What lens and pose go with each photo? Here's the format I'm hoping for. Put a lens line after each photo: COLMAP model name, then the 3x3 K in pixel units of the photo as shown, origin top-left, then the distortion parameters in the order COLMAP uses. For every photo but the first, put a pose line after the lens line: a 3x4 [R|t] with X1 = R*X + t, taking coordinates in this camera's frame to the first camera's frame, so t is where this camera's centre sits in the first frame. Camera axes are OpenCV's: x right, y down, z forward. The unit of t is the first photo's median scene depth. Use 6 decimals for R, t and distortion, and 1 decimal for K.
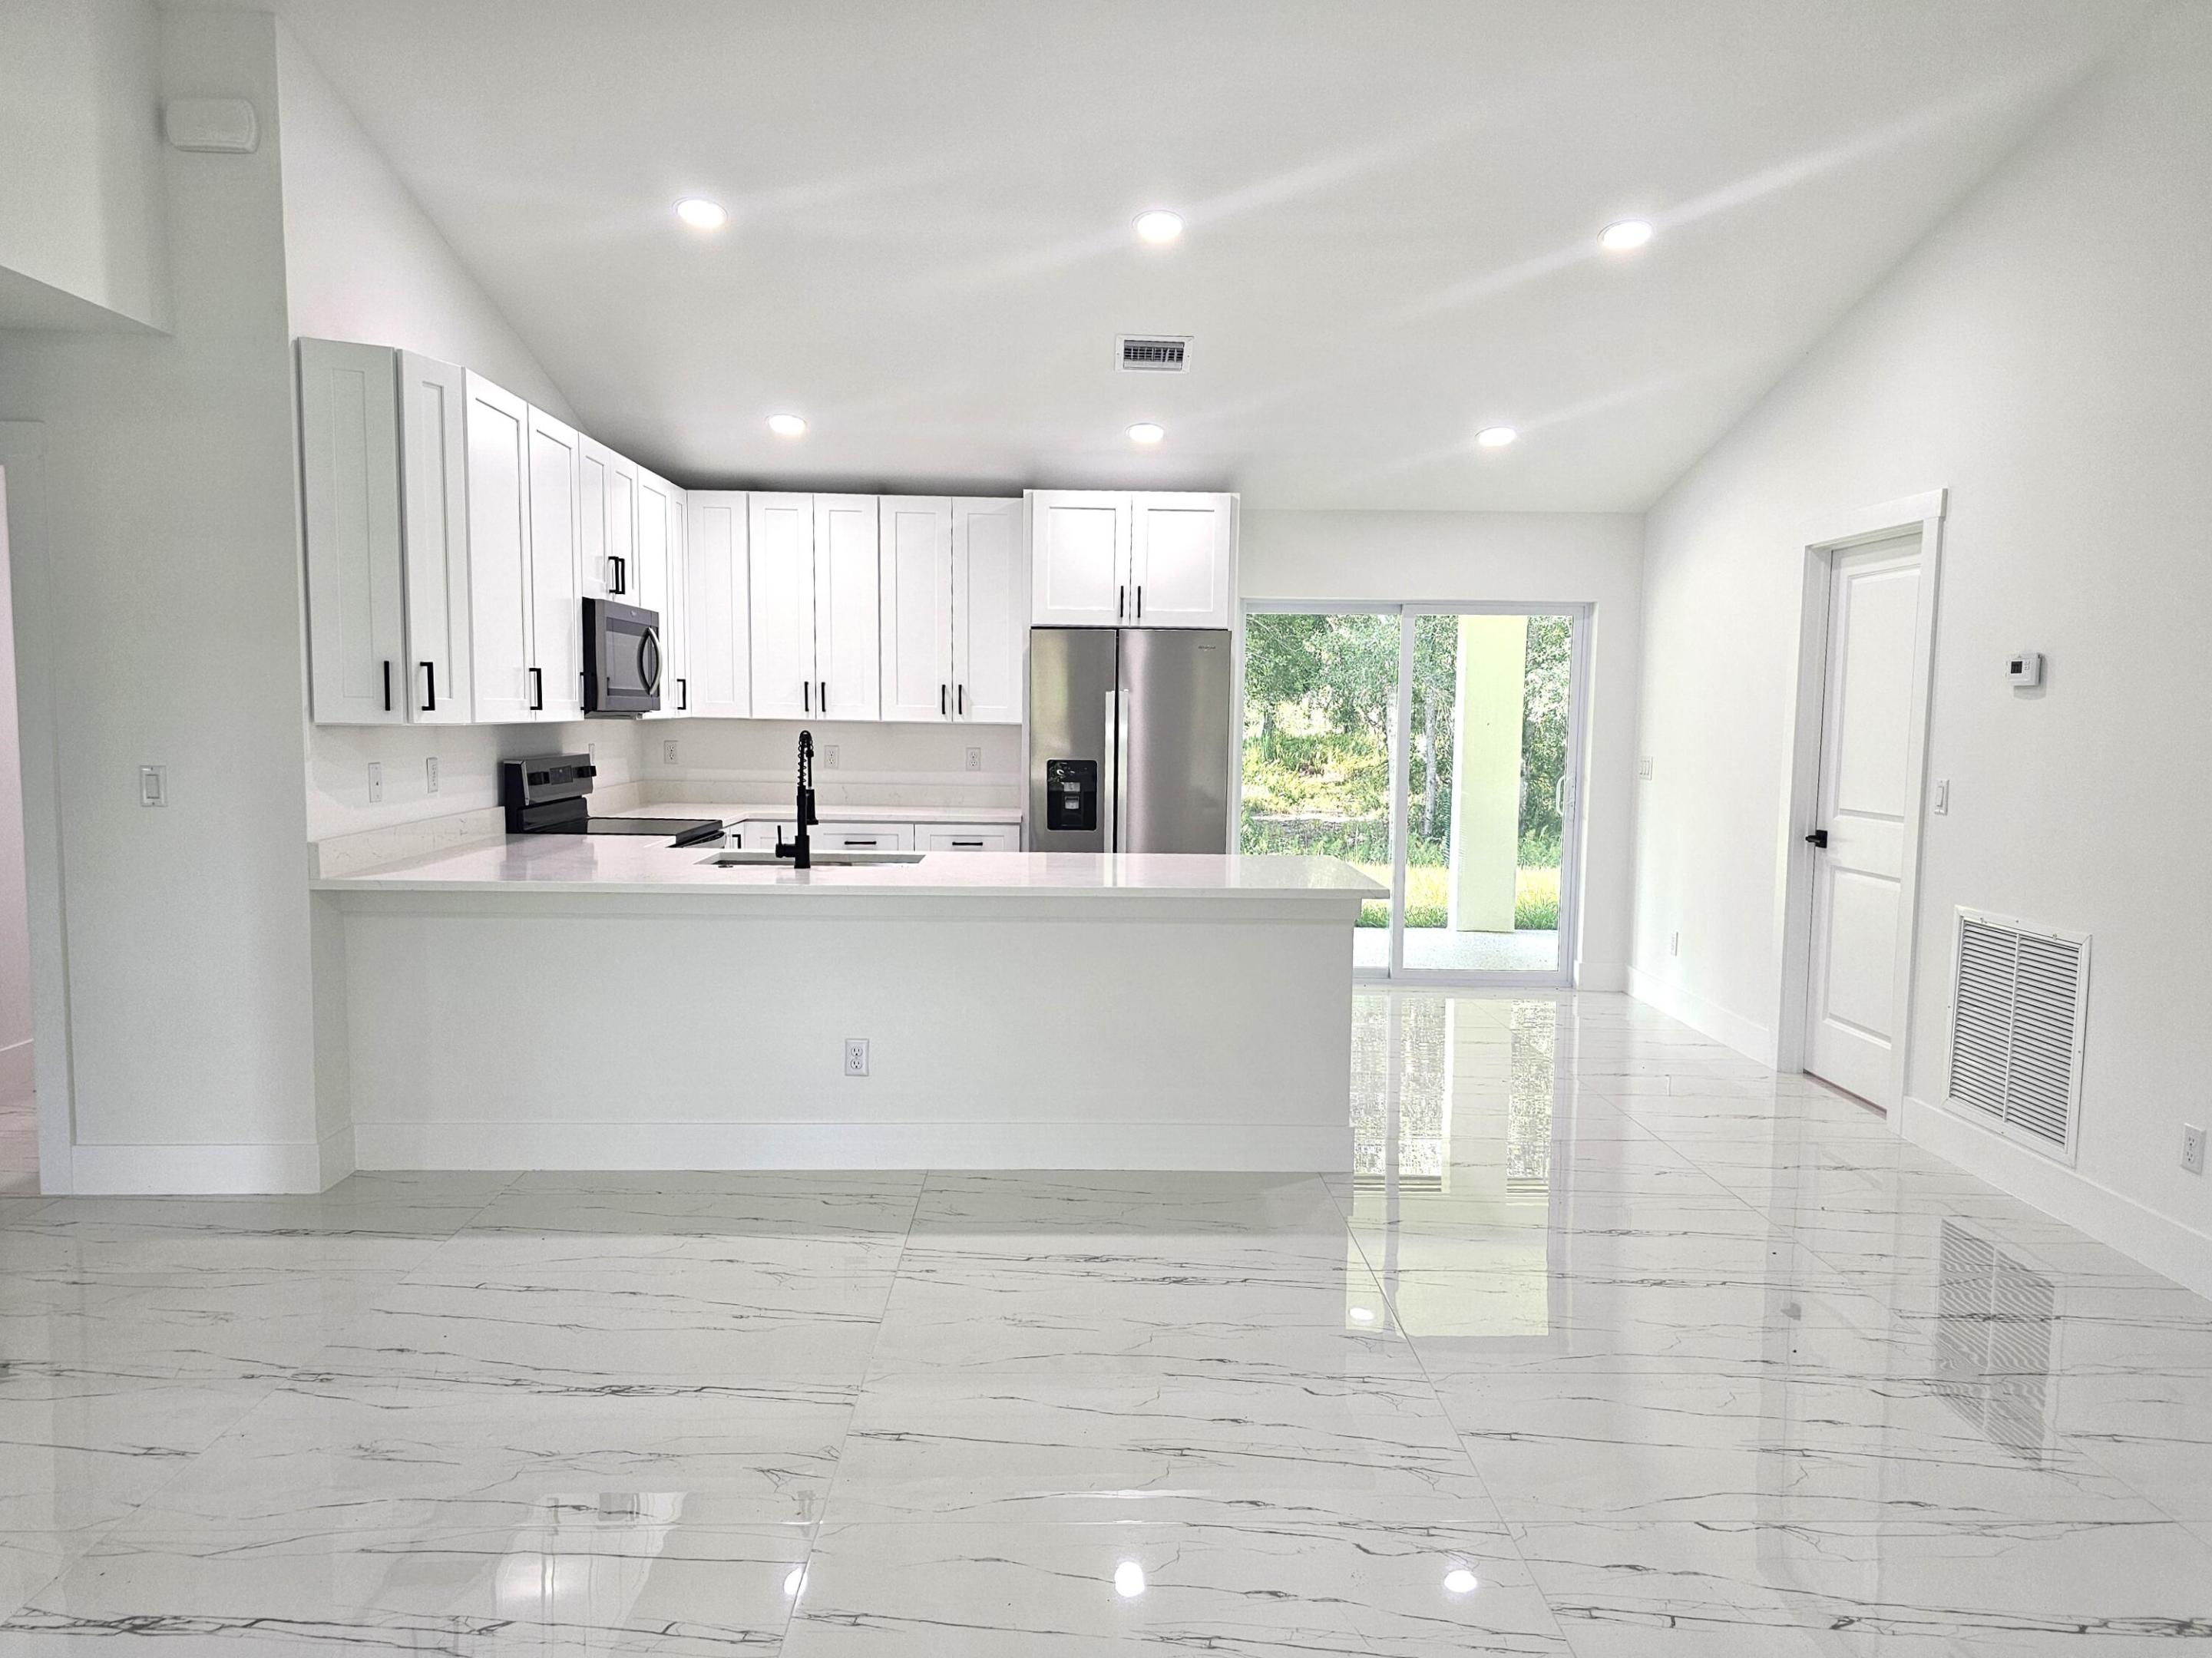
lens RADIAL K [[1529.9, 0, 1126.0], [0, 1529.9, 861.8], [0, 0, 1]] dist [0.053516, -0.005134]
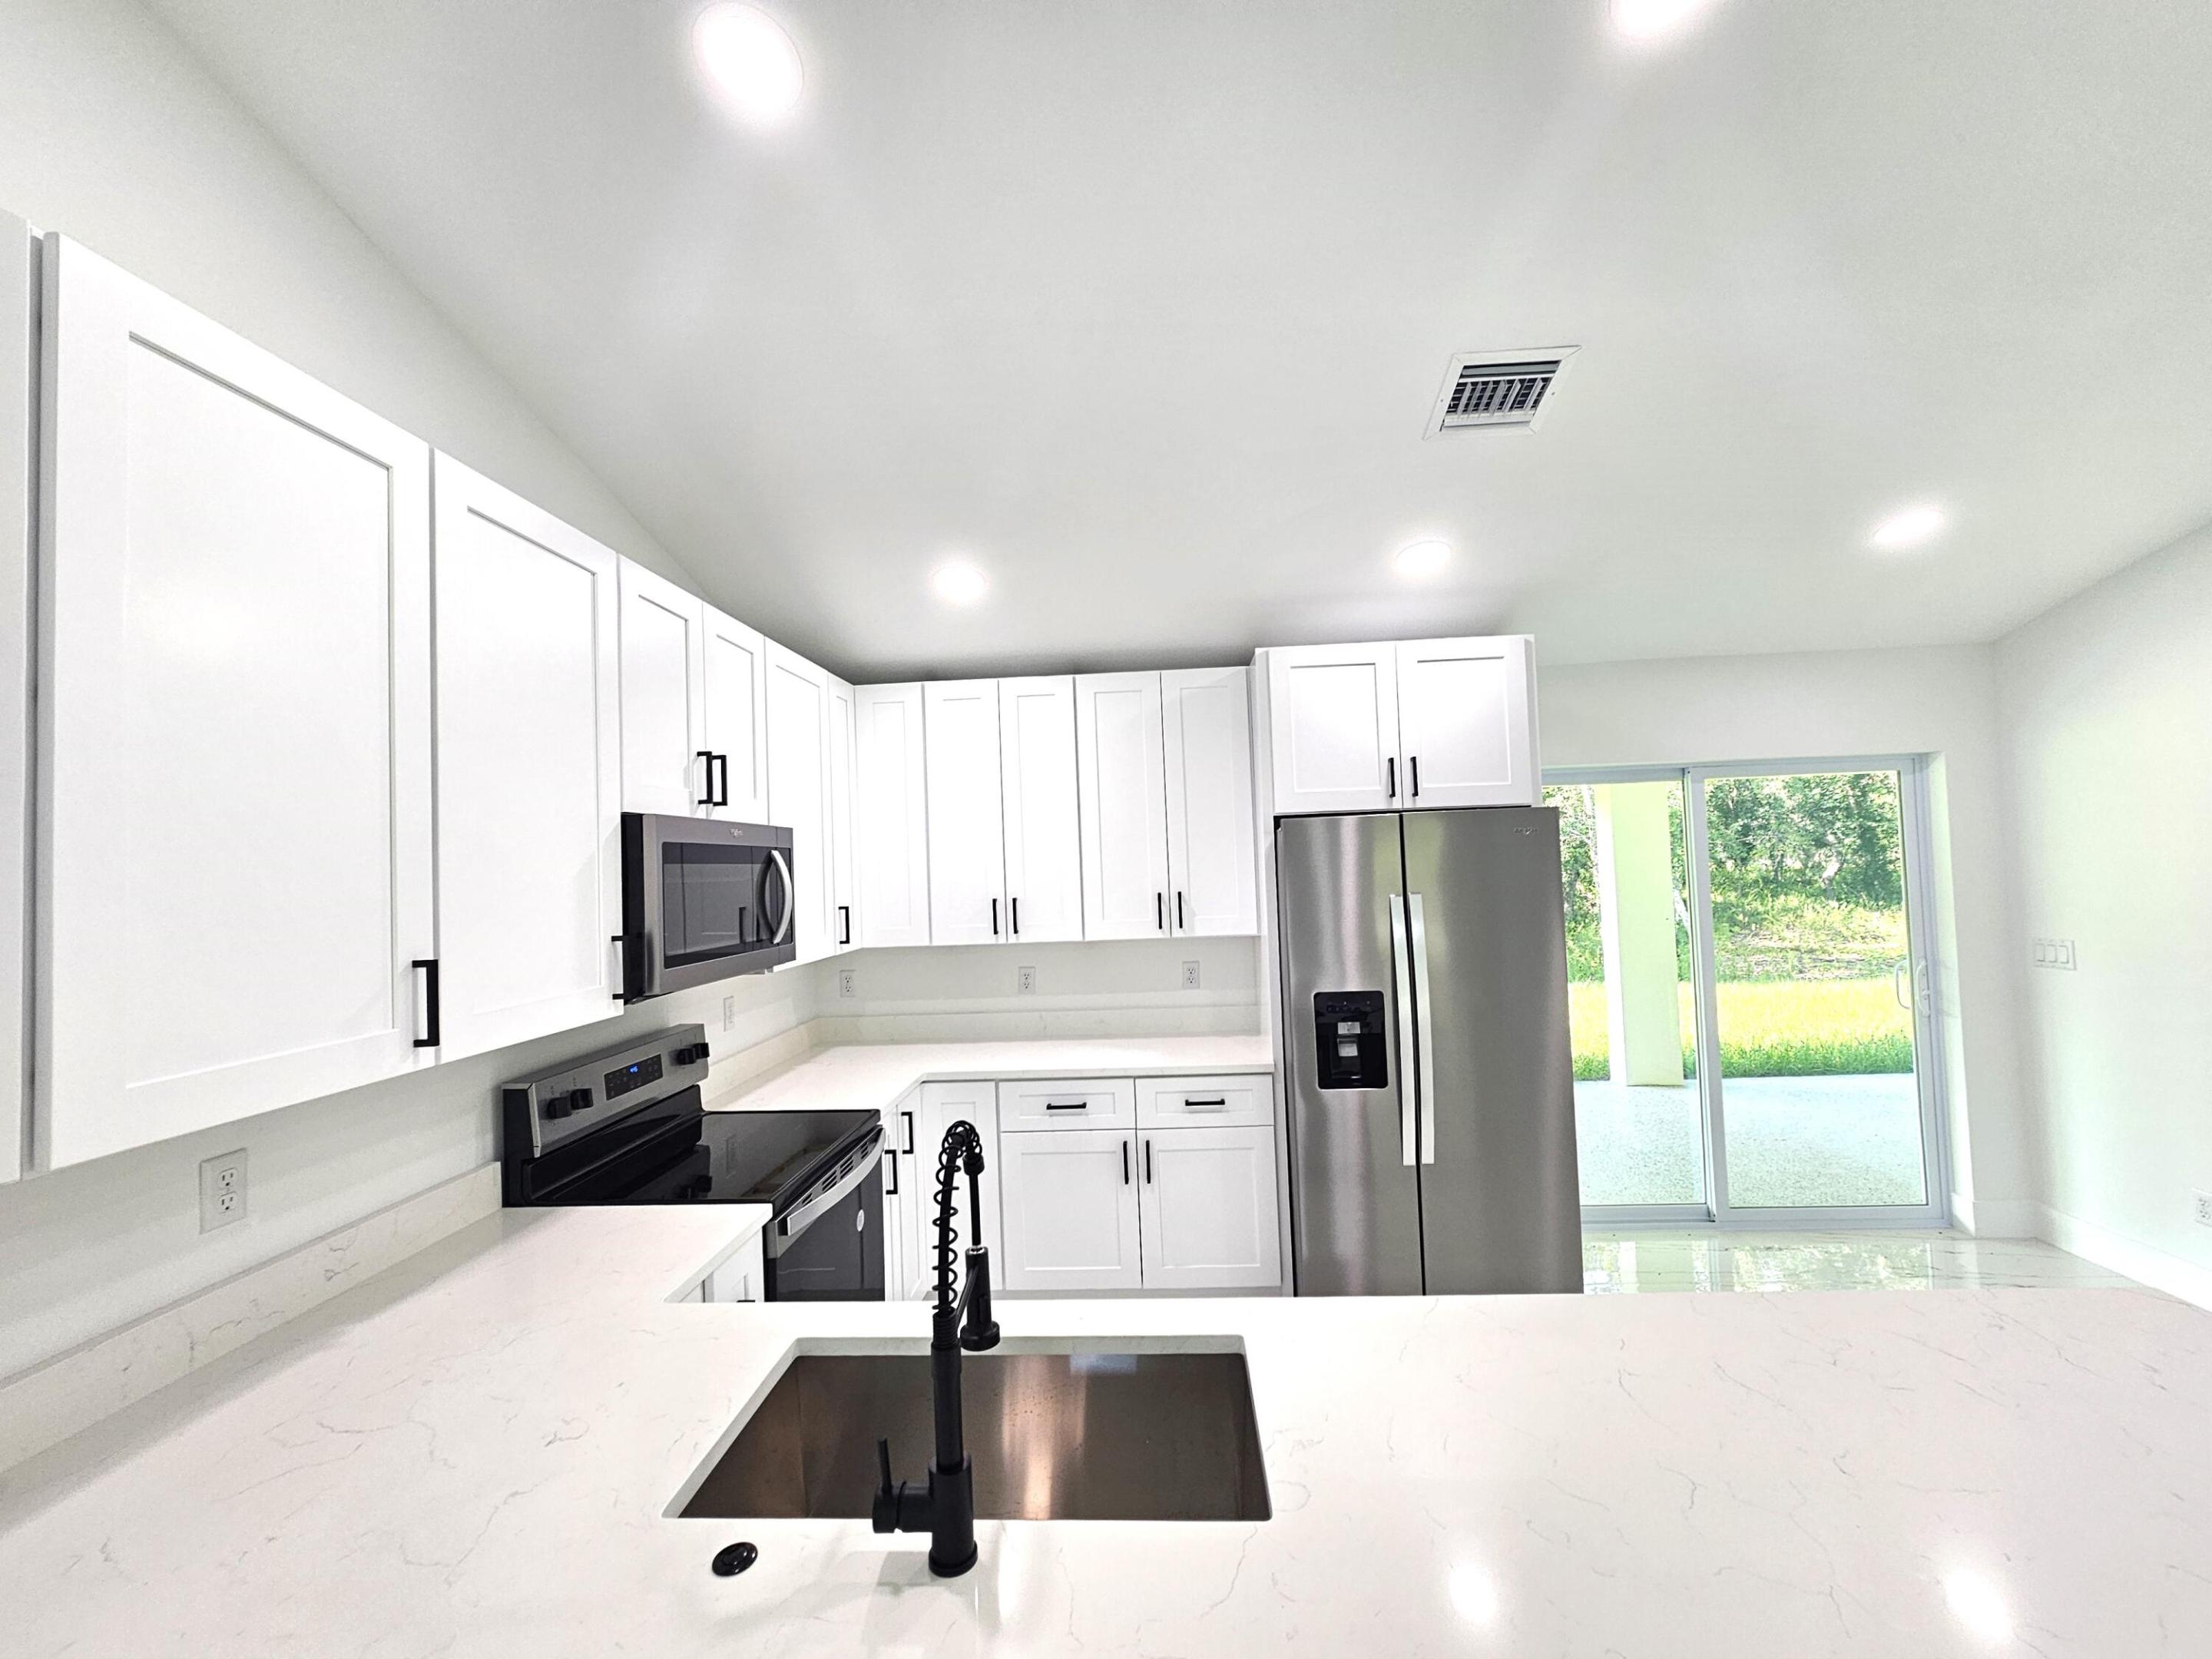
lens RADIAL K [[901.9, 0, 1112.5], [0, 901.9, 828.1], [0, 0, 1]] dist [-0.007885, -0.000275]
pose [[0.994385, -0.056123, -0.089712, -0.111011], [0.042952, 0.988859, -0.142527, -0.092765], [0.096711, 0.137873, 0.985717, 0.582705]]
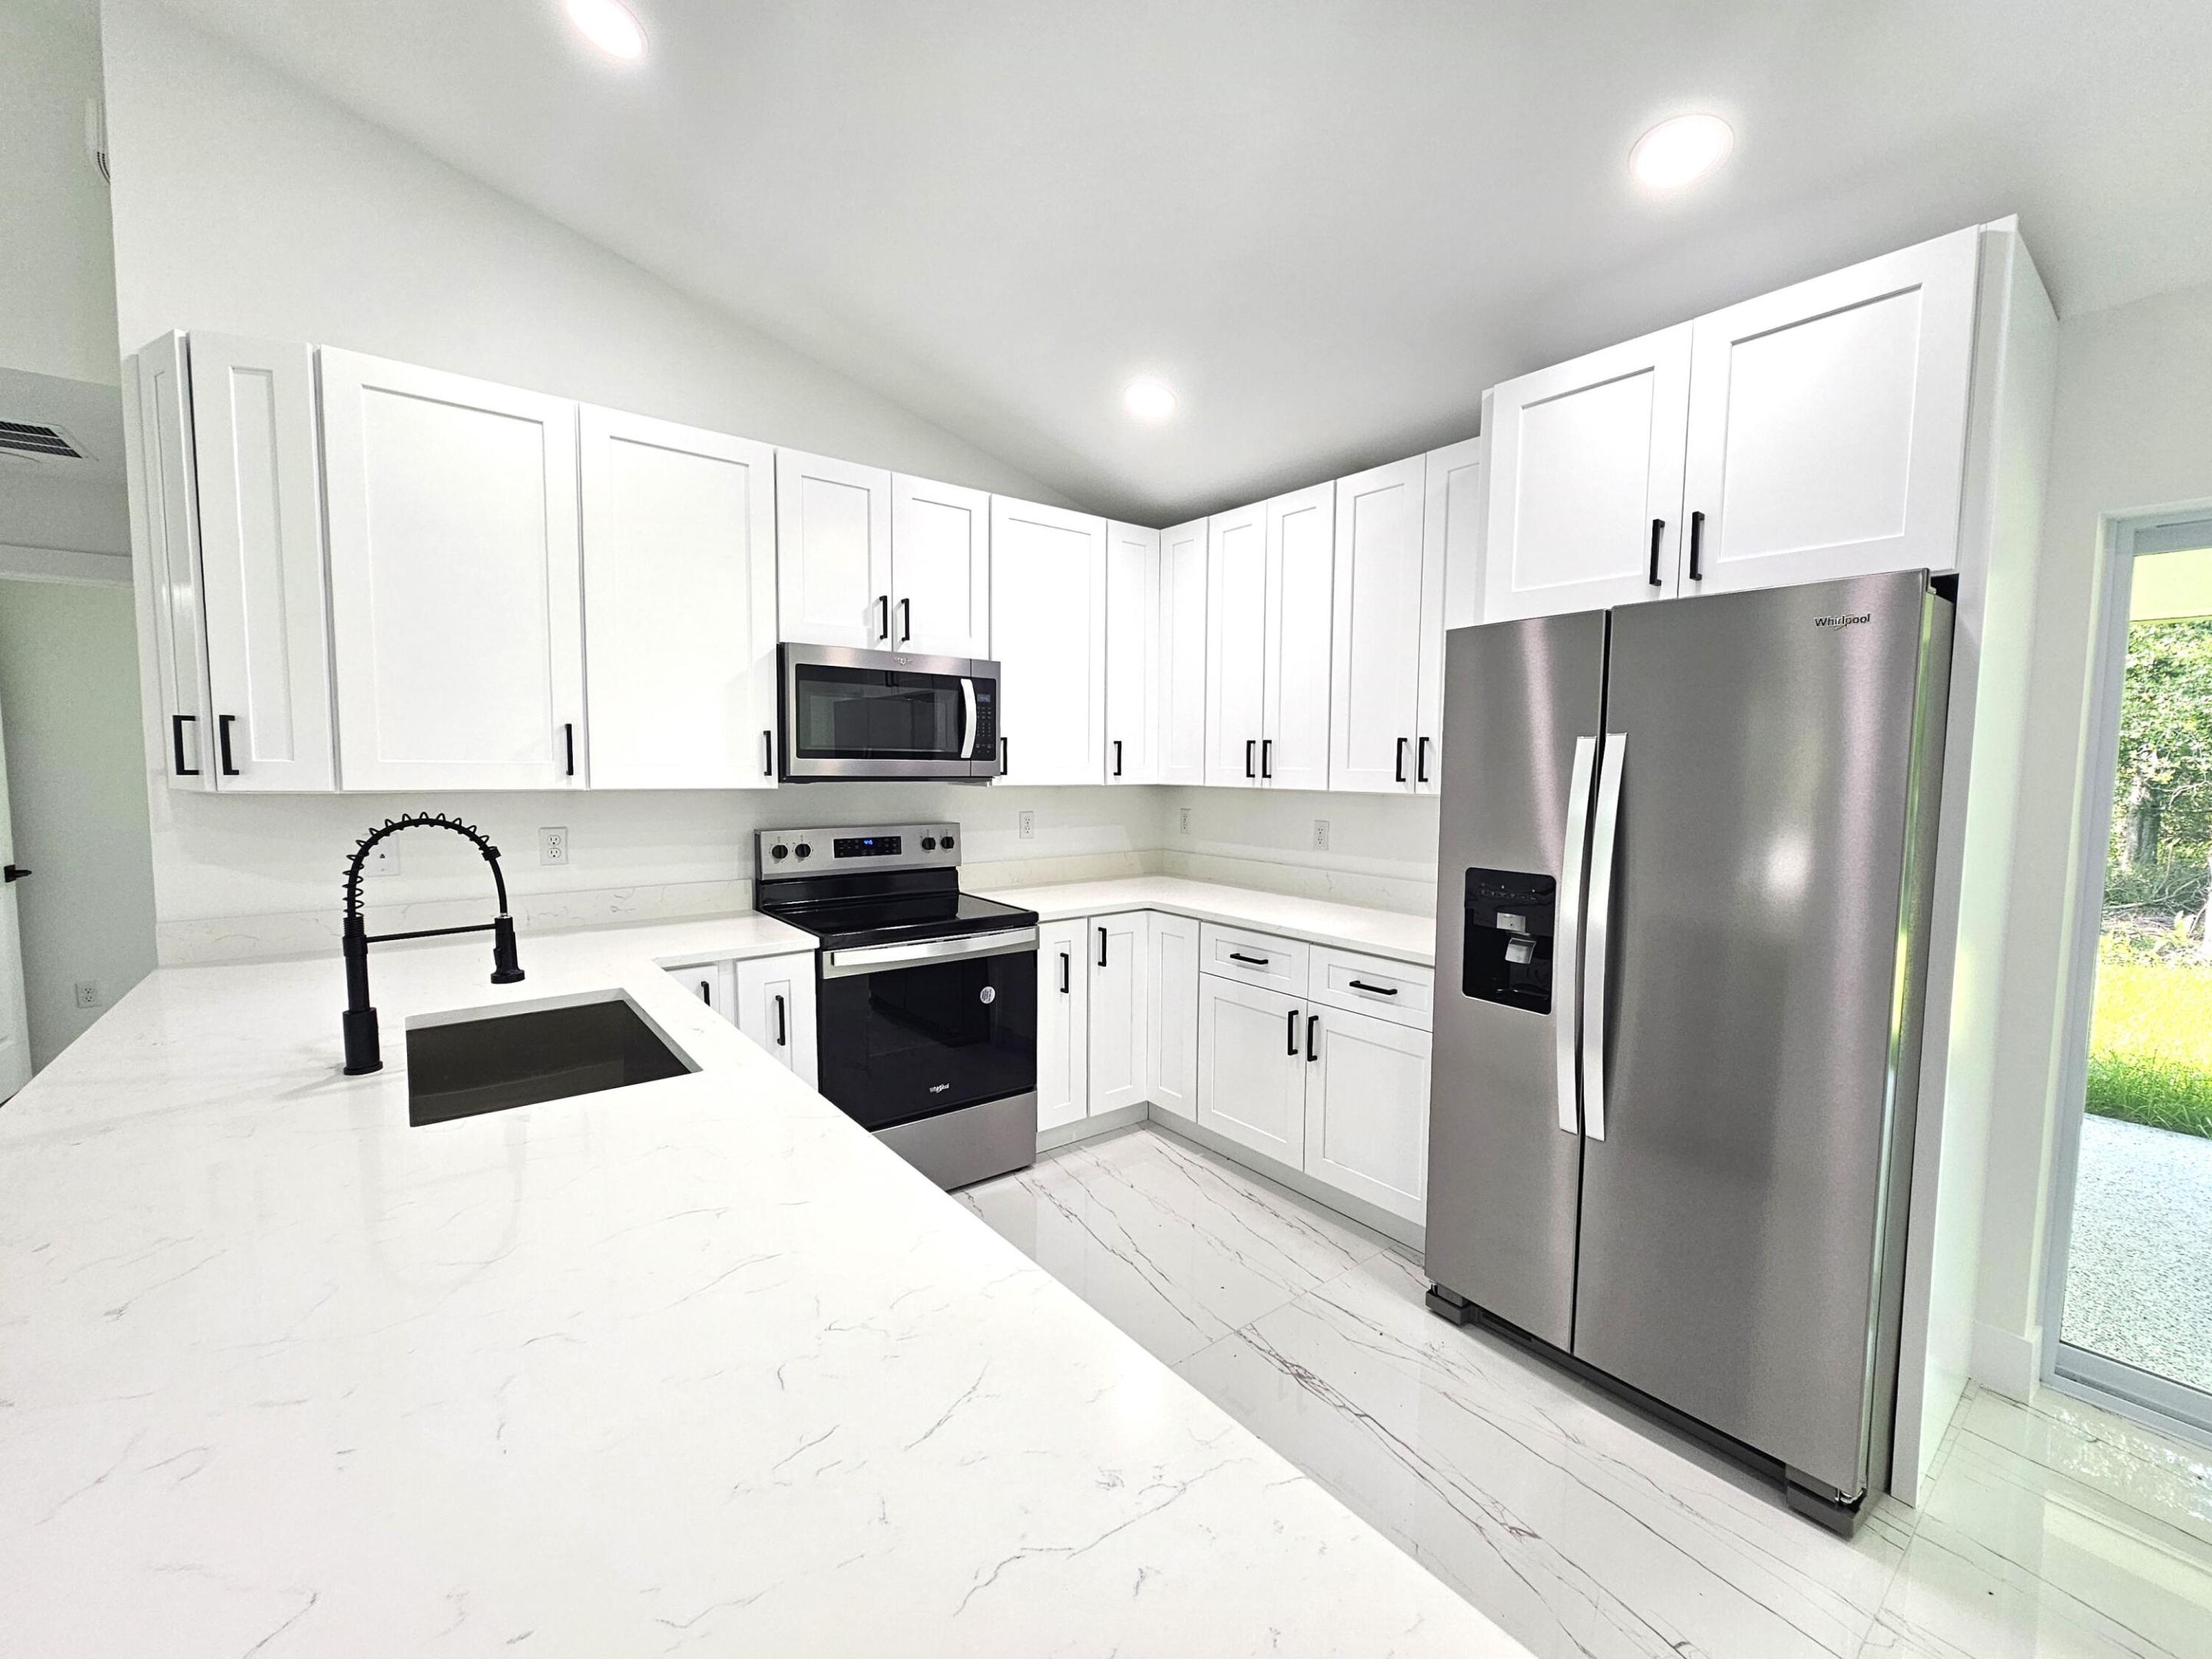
lens RADIAL K [[901.9, 0, 1112.5], [0, 901.9, 828.1], [0, 0, 1]] dist [-0.007885, -0.000275]
pose [[0.594613, 0.047478, -0.802609, 0.136994], [-0.081115, 0.996704, -0.001134, -0.074026], [0.799910, 0.065778, 0.596504, 0.751513]]
